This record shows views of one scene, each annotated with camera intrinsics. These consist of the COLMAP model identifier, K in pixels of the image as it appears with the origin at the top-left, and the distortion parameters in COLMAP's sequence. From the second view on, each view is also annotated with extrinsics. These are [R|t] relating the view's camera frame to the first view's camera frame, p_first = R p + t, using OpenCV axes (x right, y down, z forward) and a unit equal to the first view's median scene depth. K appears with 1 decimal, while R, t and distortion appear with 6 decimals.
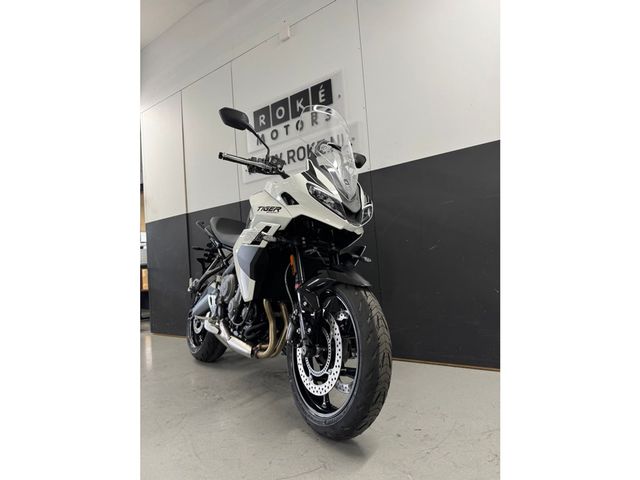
lens RADIAL K [[339.8, 0, 324.4], [0, 339.8, 242.2], [0, 0, 1]] dist [0.034914, -0.001494]
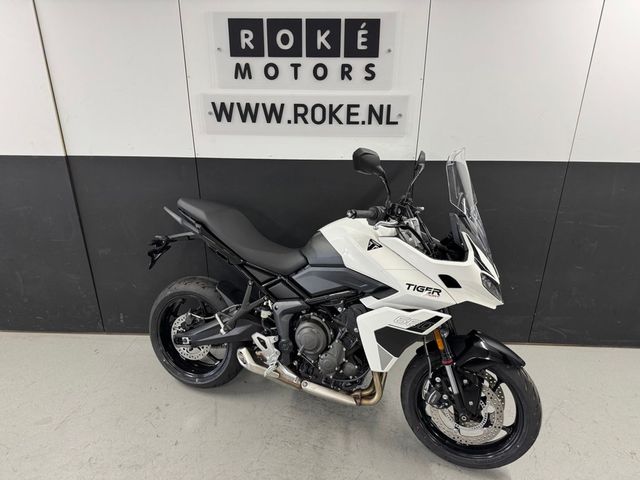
lens RADIAL K [[453.4, 0, 321.3], [0, 453.4, 238.4], [0, 0, 1]] dist [0.043958, -0.025968]
pose [[0.842098, -0.132144, 0.522885, -0.899120], [-0.102106, 0.912922, 0.395154, -0.599369], [-0.529570, -0.386148, 0.755278, 0.249764]]
